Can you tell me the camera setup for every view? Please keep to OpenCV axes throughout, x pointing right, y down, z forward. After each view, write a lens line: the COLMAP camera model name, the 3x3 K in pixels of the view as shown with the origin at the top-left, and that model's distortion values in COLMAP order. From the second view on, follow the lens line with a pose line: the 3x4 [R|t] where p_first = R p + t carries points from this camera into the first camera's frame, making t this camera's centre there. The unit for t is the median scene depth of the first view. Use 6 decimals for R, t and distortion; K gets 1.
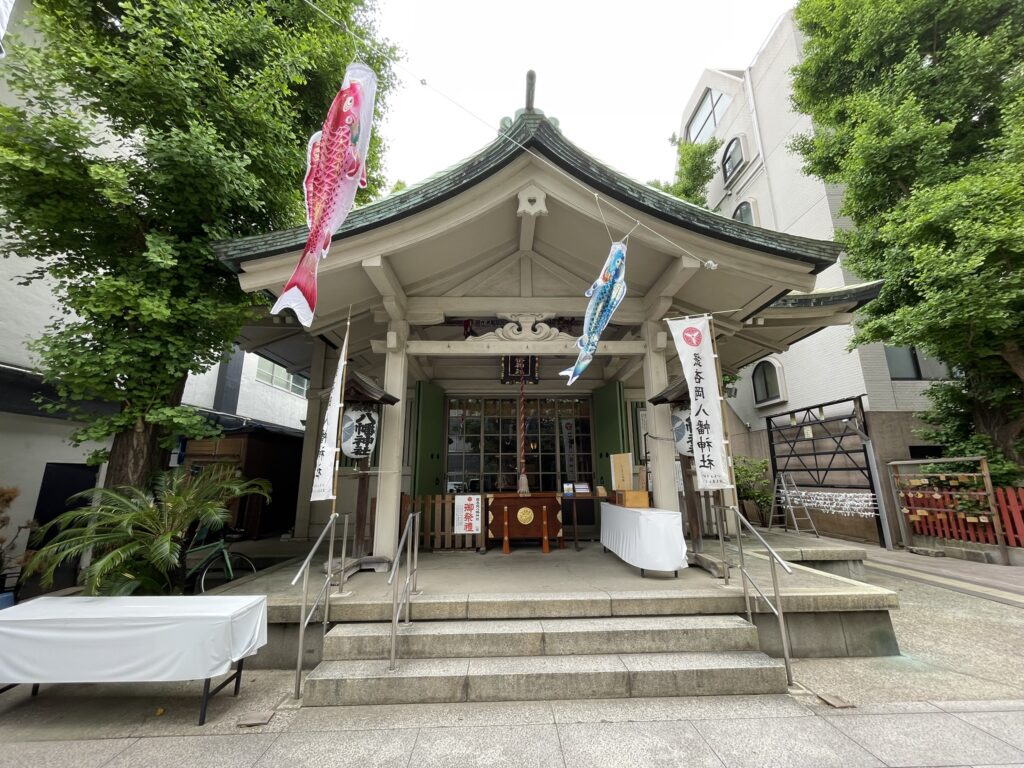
lens RADIAL K [[412.6, 0, 511.1], [0, 412.6, 380.3], [0, 0, 1]] dist [-0.003384, 0.000285]
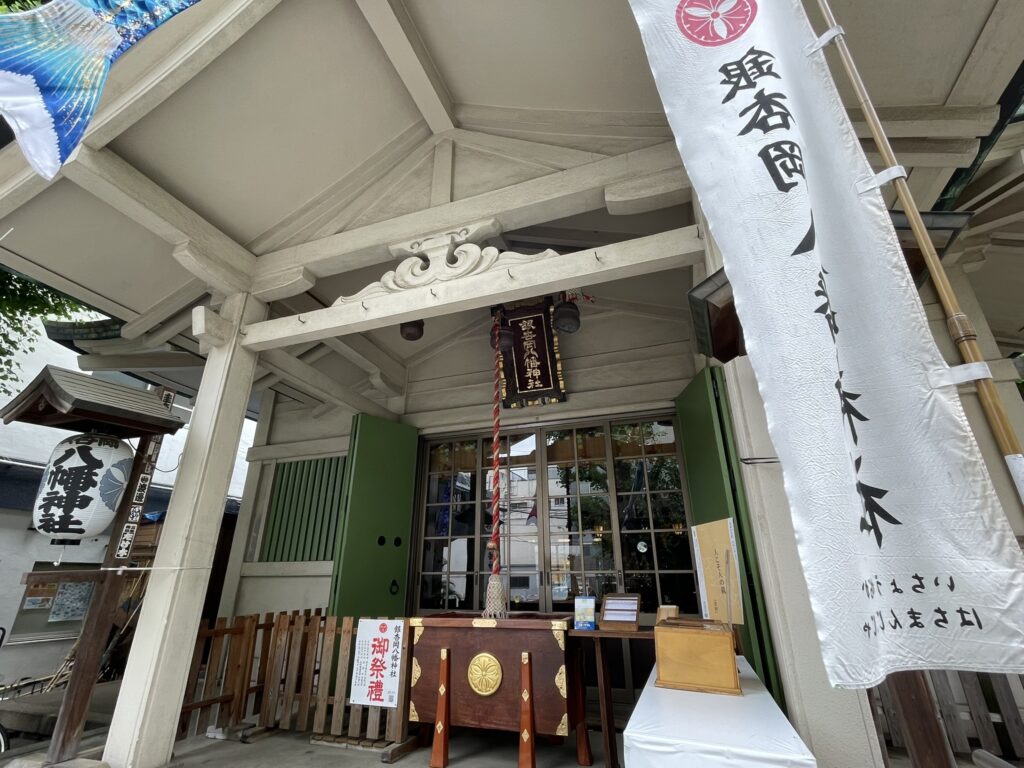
lens RADIAL K [[471.9, 0, 515.8], [0, 471.9, 383.4], [0, 0, 1]] dist [-0.005844, 0.000809]
pose [[0.932594, -0.134936, -0.334753, 0.268276], [0.079631, 0.981554, -0.173810, 0.111324], [0.352032, 0.135437, 0.926137, 0.490237]]
